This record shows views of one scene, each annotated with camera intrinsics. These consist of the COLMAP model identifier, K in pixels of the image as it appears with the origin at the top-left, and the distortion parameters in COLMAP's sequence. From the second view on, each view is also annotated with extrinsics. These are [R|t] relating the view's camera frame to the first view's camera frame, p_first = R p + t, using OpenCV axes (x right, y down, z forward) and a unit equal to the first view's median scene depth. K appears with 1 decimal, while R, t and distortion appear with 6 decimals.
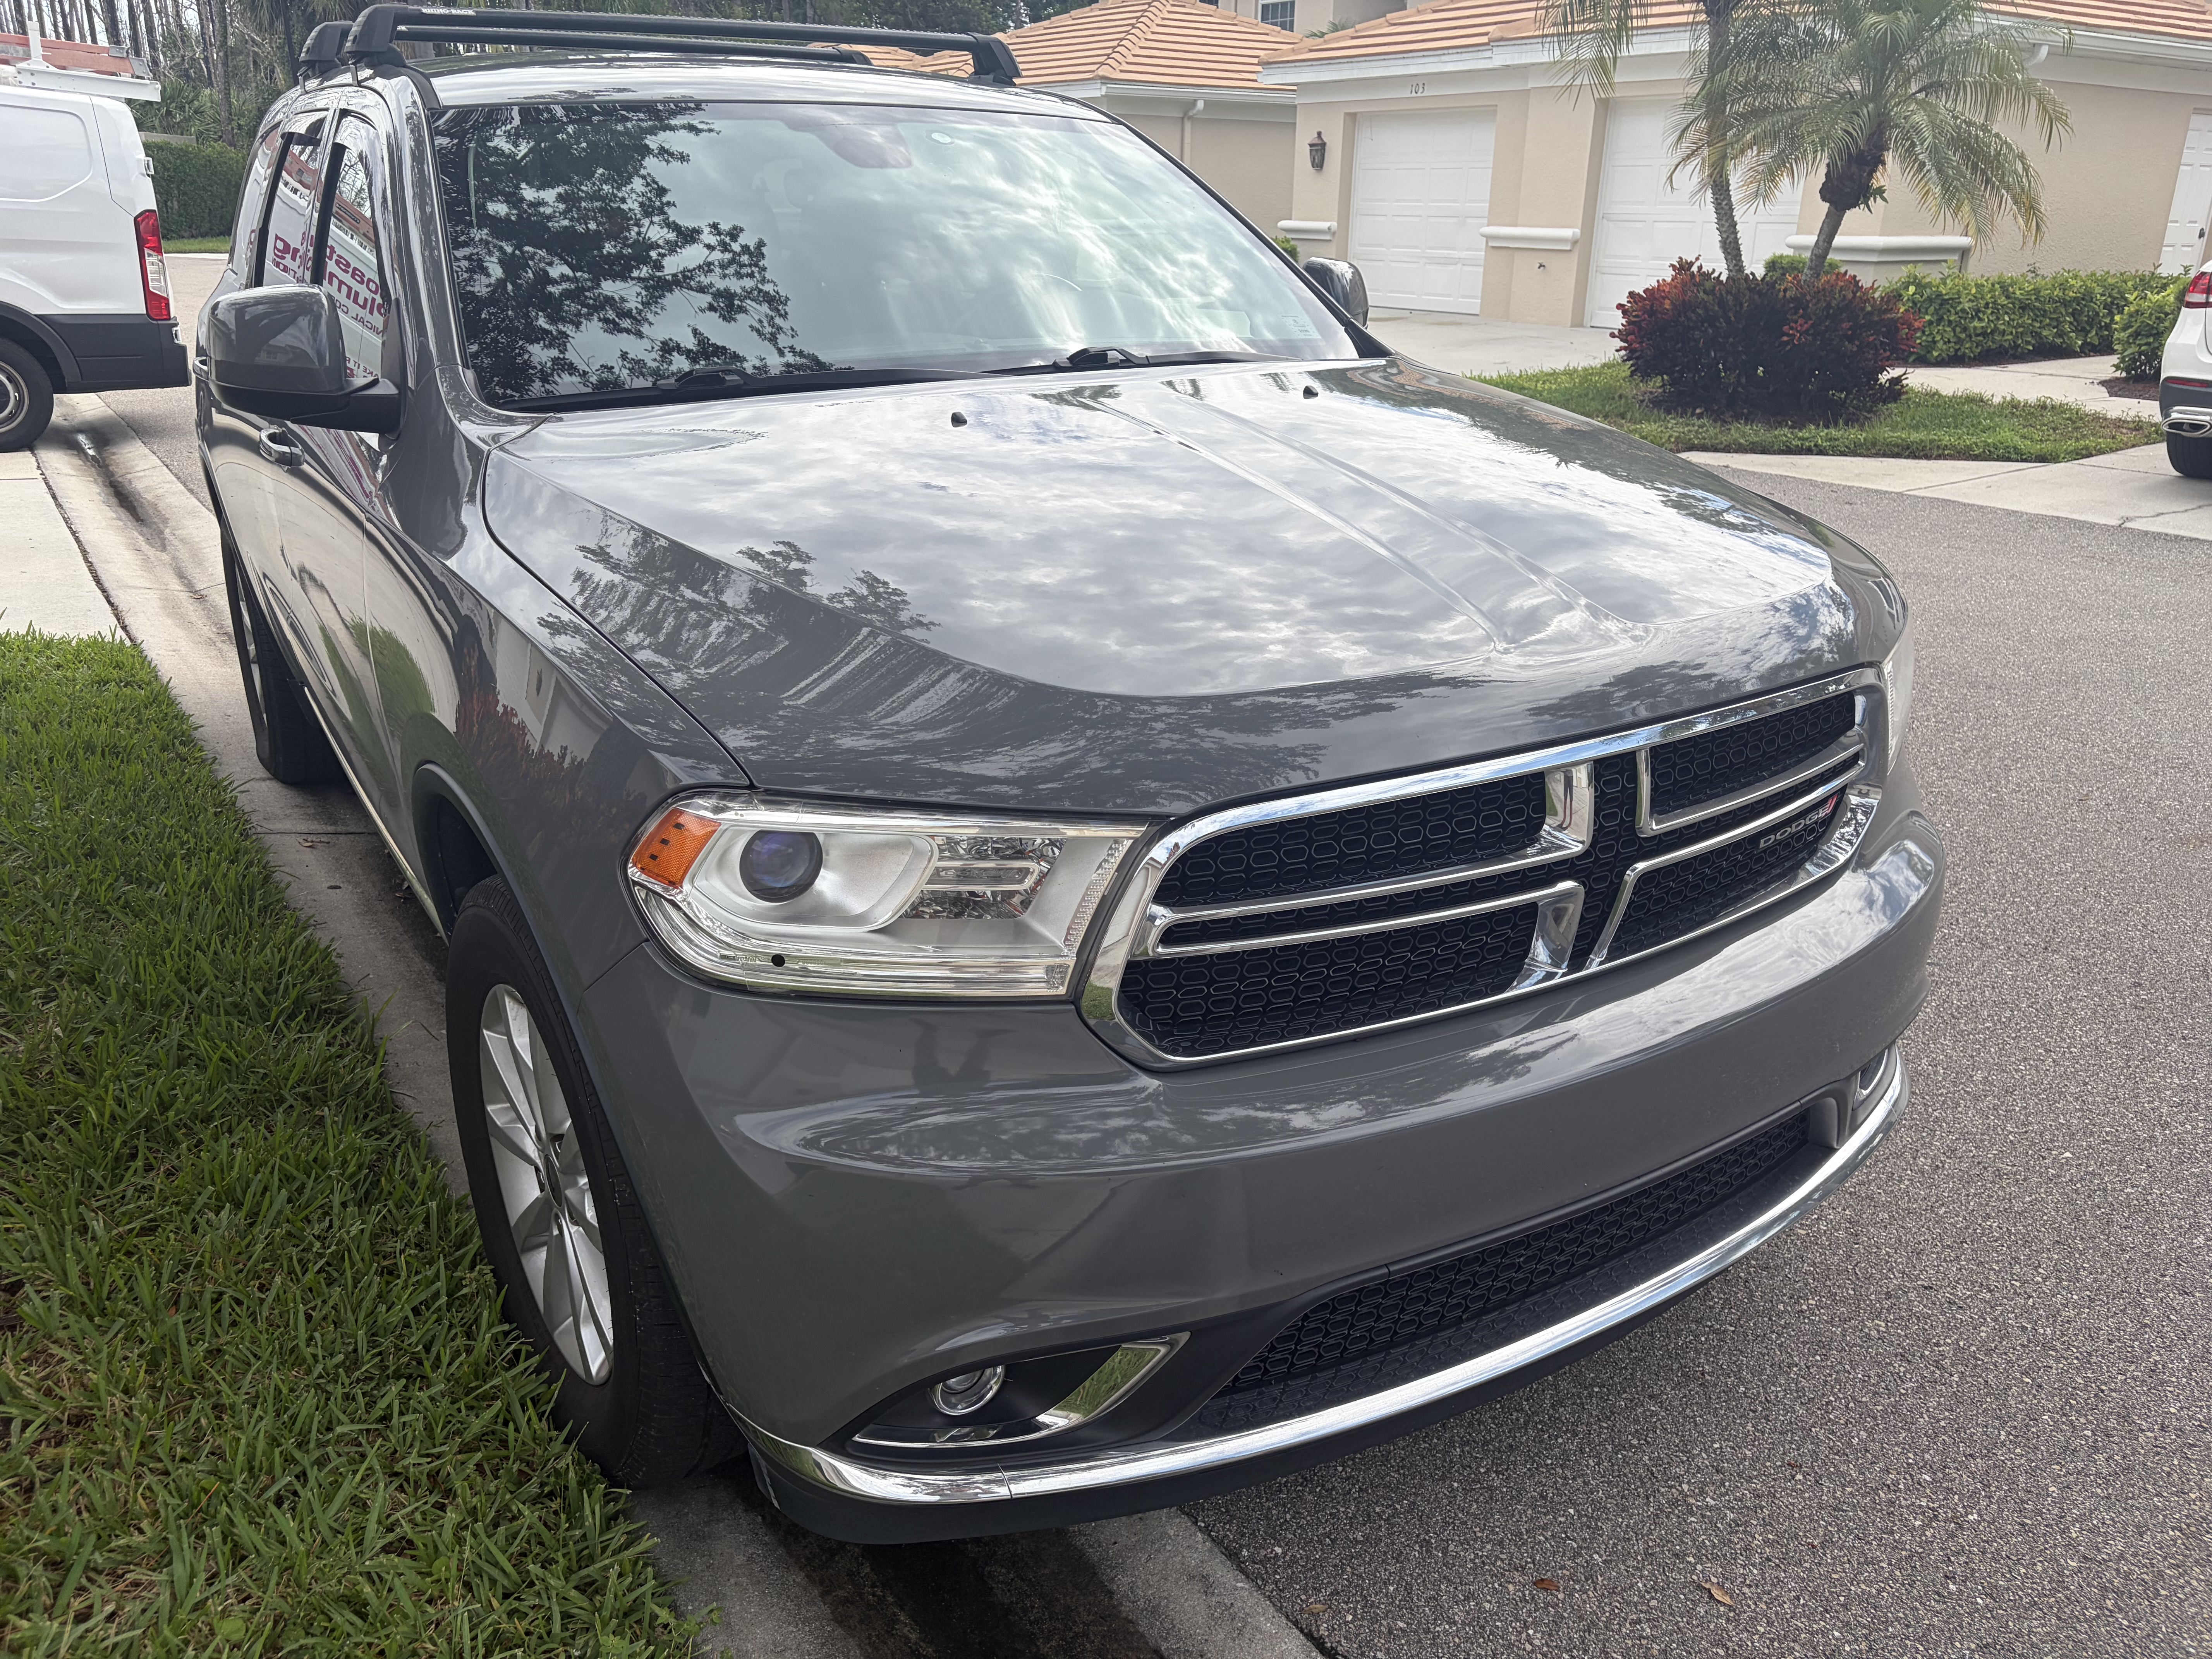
lens RADIAL K [[1678.0, 0, 1113.9], [0, 1678.0, 840.4], [0, 0, 1]] dist [0.048747, -0.047480]
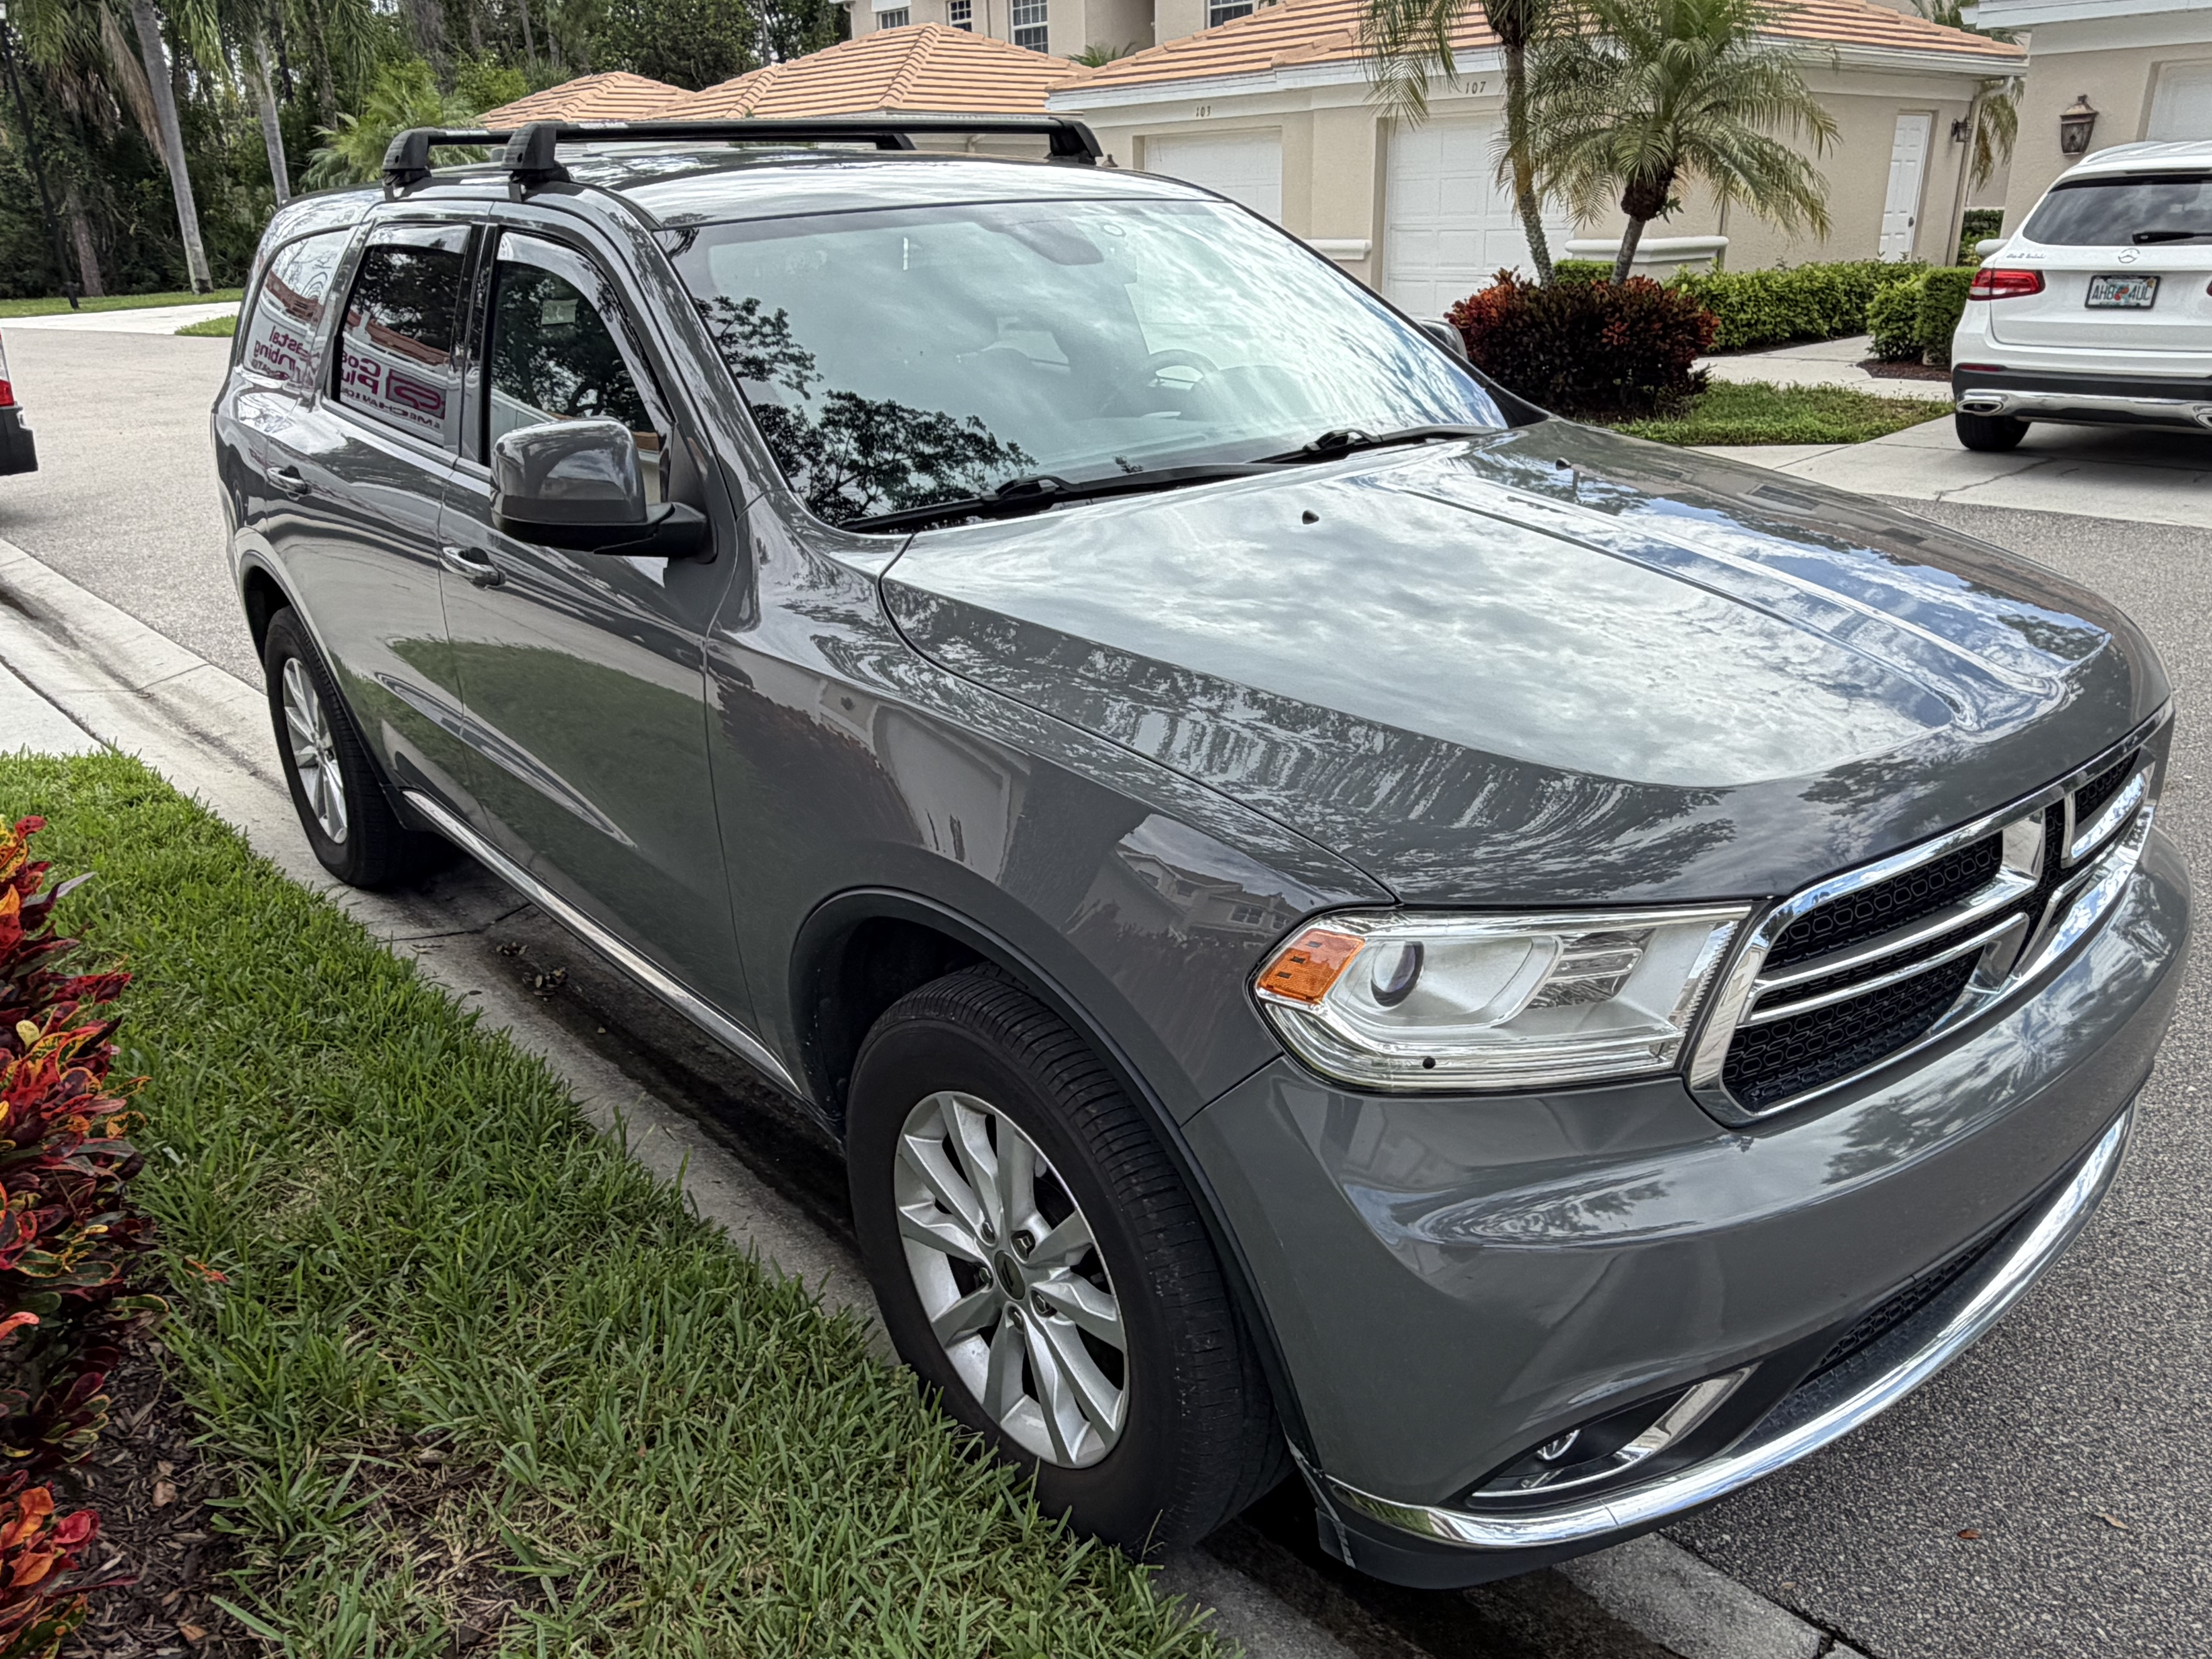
lens RADIAL K [[1637.2, 0, 1105.4], [0, 1637.2, 846.7], [0, 0, 1]] dist [0.005476, -0.002151]
pose [[0.988685, -0.086214, 0.122756, -0.079432], [0.085394, 0.996276, 0.011942, -0.014530], [-0.123328, -0.001324, 0.992365, -0.000242]]
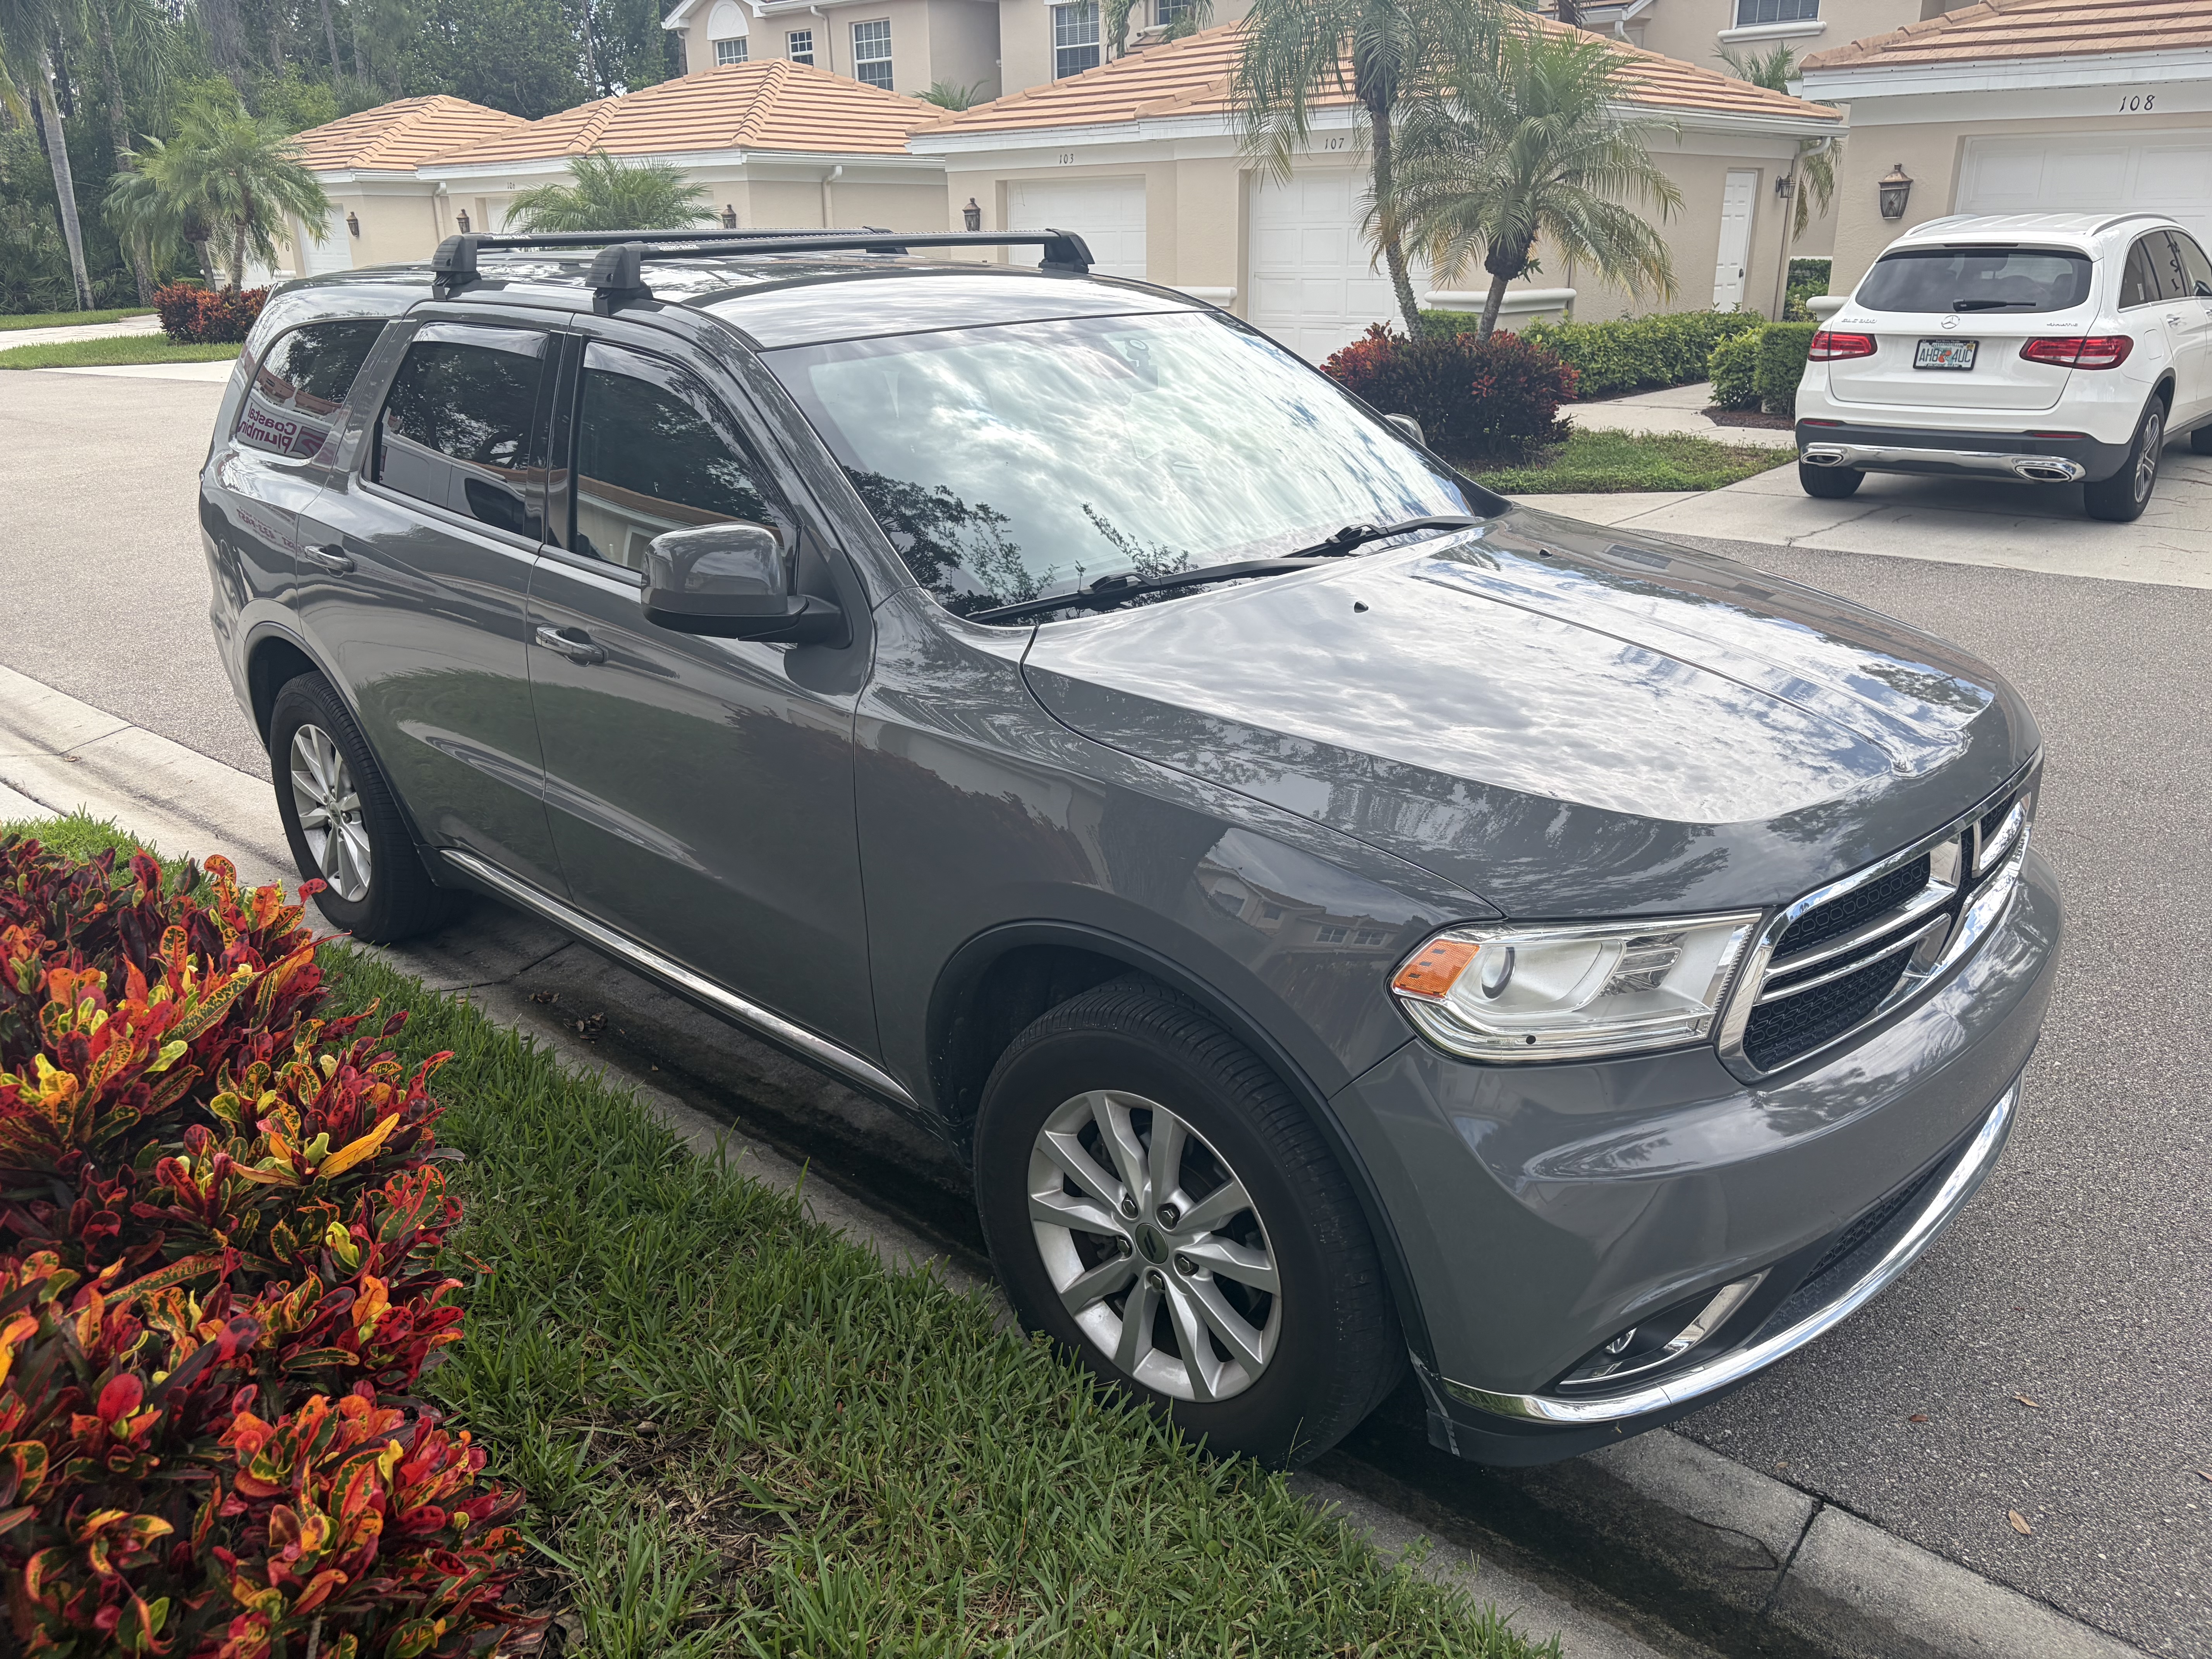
lens RADIAL K [[1678.0, 0, 1119.6], [0, 1678.0, 833.3], [0, 0, 1]] dist [0.048747, -0.047480]
pose [[0.968824, -0.105307, 0.224257, -0.126306], [0.110263, 0.993856, -0.009657, -0.018668], [-0.221862, 0.034083, 0.974482, -0.044051]]
